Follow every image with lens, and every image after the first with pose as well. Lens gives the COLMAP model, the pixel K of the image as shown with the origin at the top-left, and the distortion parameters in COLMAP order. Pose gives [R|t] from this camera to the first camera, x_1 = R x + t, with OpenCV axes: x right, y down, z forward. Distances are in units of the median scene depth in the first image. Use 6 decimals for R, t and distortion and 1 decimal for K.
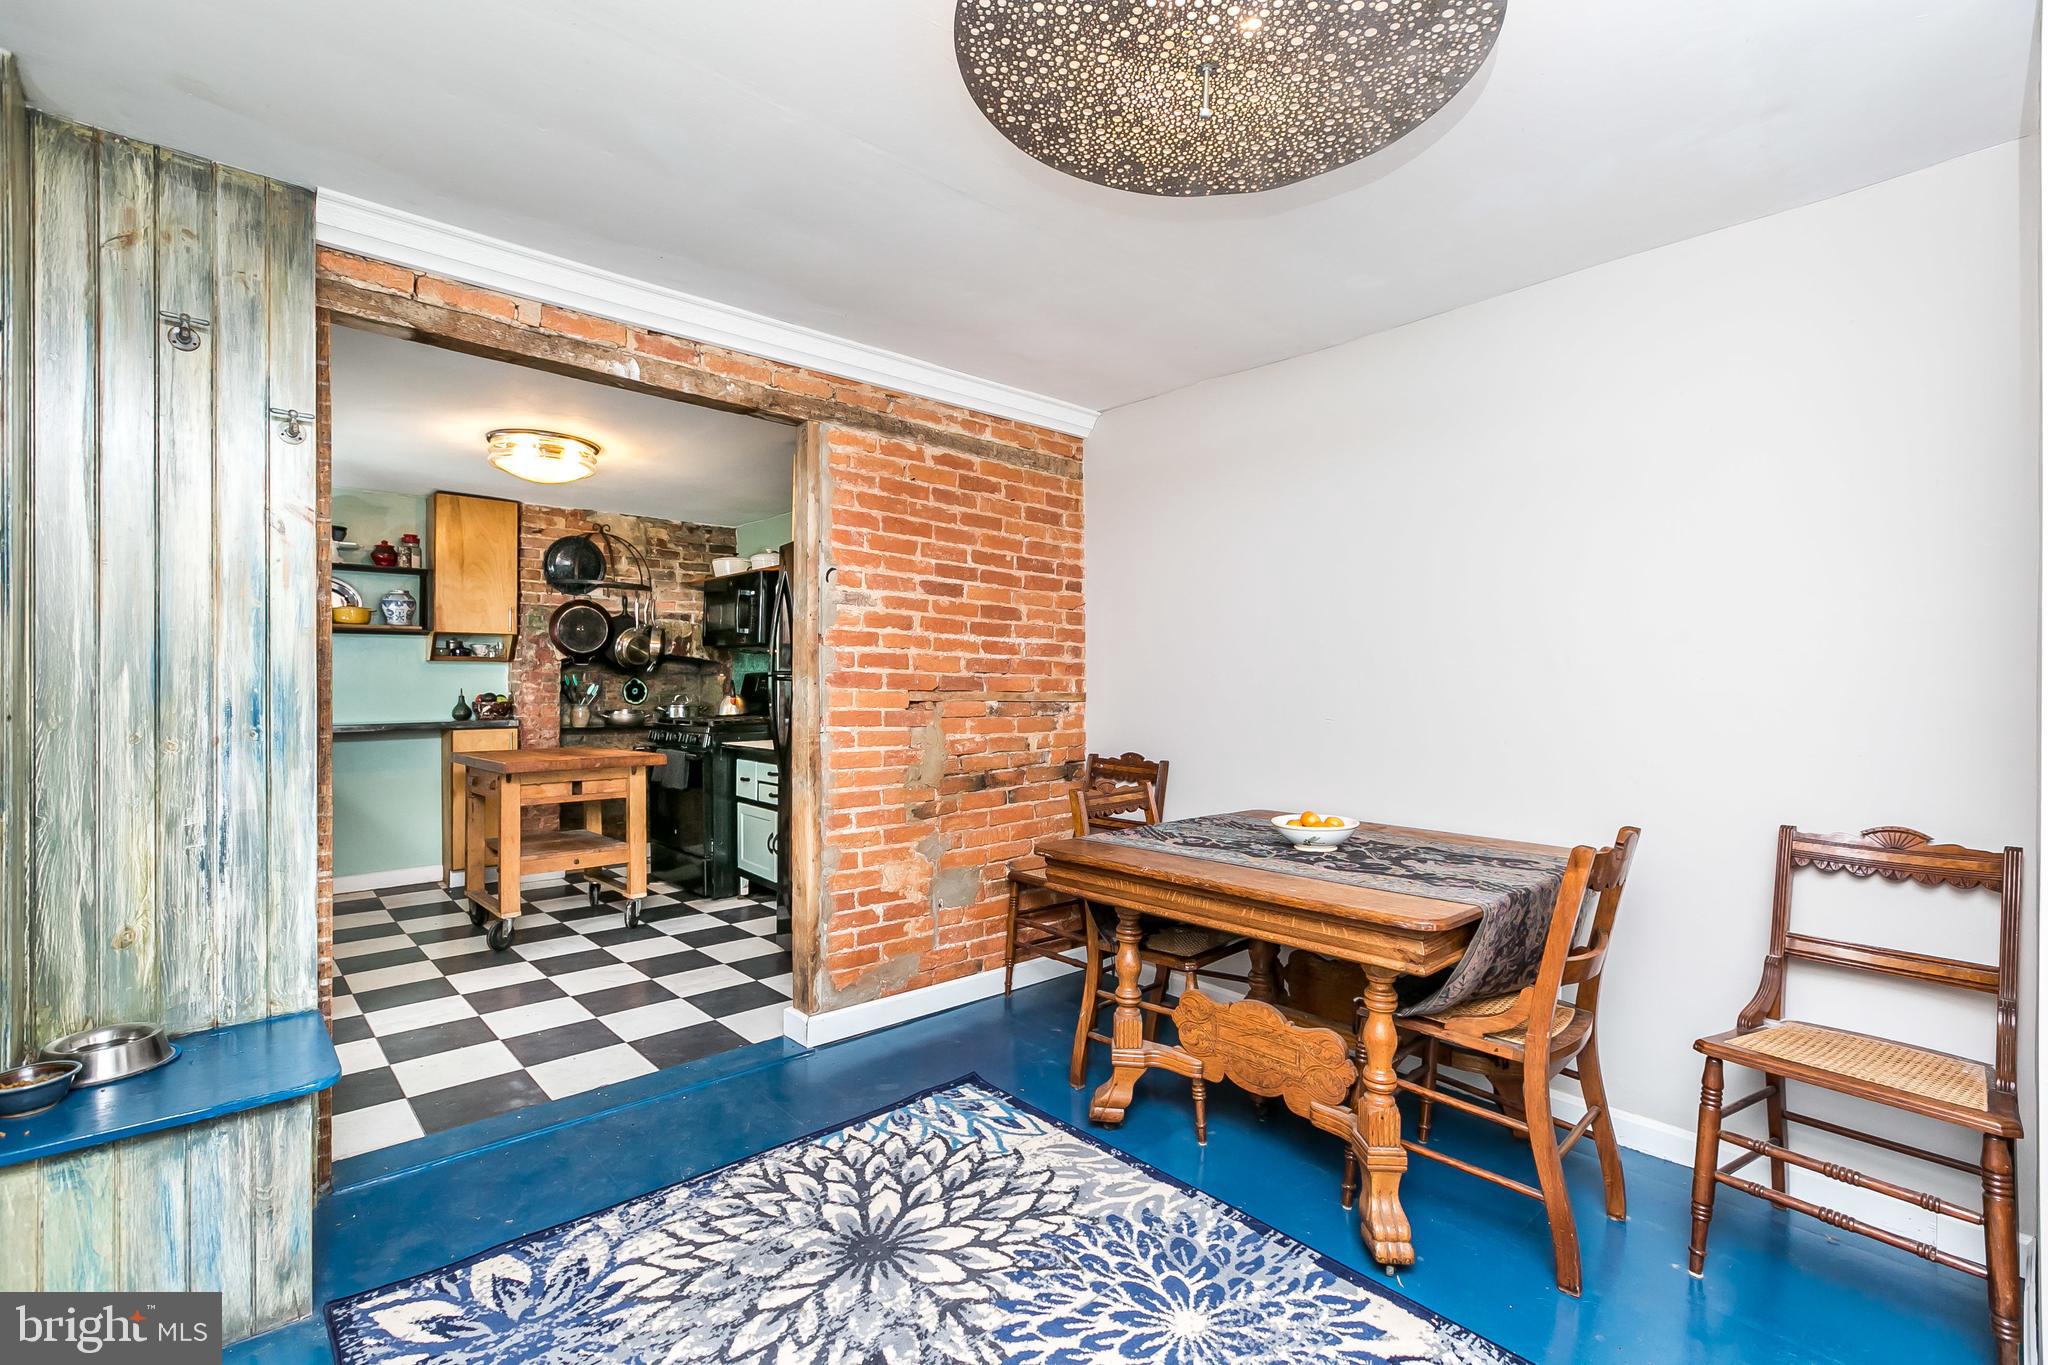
lens RADIAL K [[931.7, 0, 1023.6], [0, 931.7, 674.4], [0, 0, 1]] dist [0.002499, 0.000325]
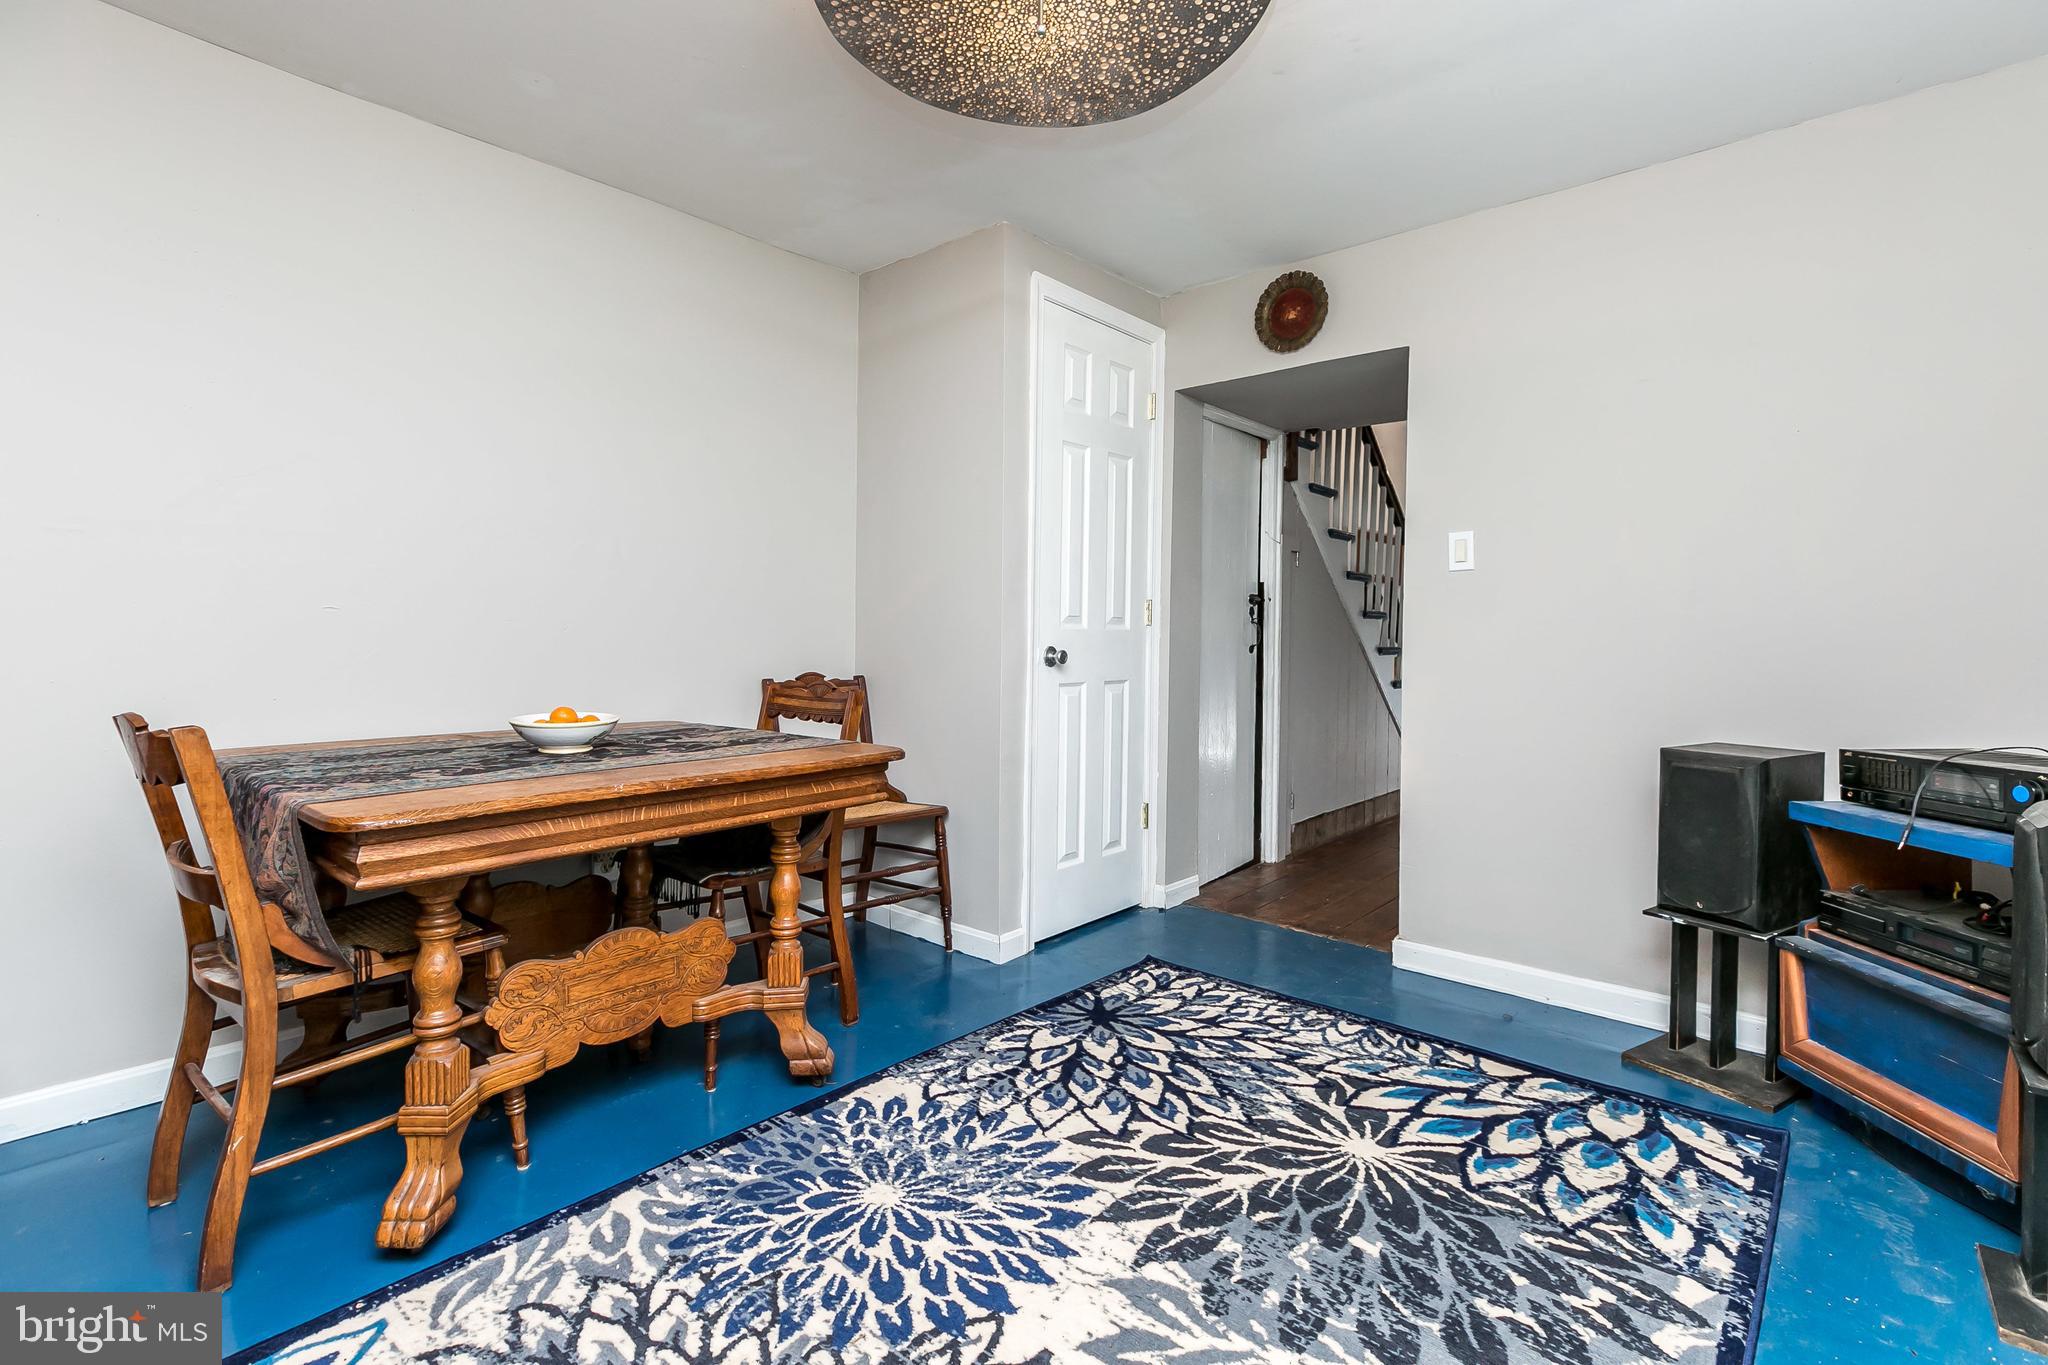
lens RADIAL K [[931.7, 0, 1000.6], [0, 931.7, 646.5], [0, 0, 1]] dist [0.002499, 0.000325]
pose [[-0.089044, -0.016866, 0.995885, -0.356238], [-0.003436, 0.999856, 0.016626, 0.049290], [-0.996022, -0.001941, -0.089089, 0.435113]]
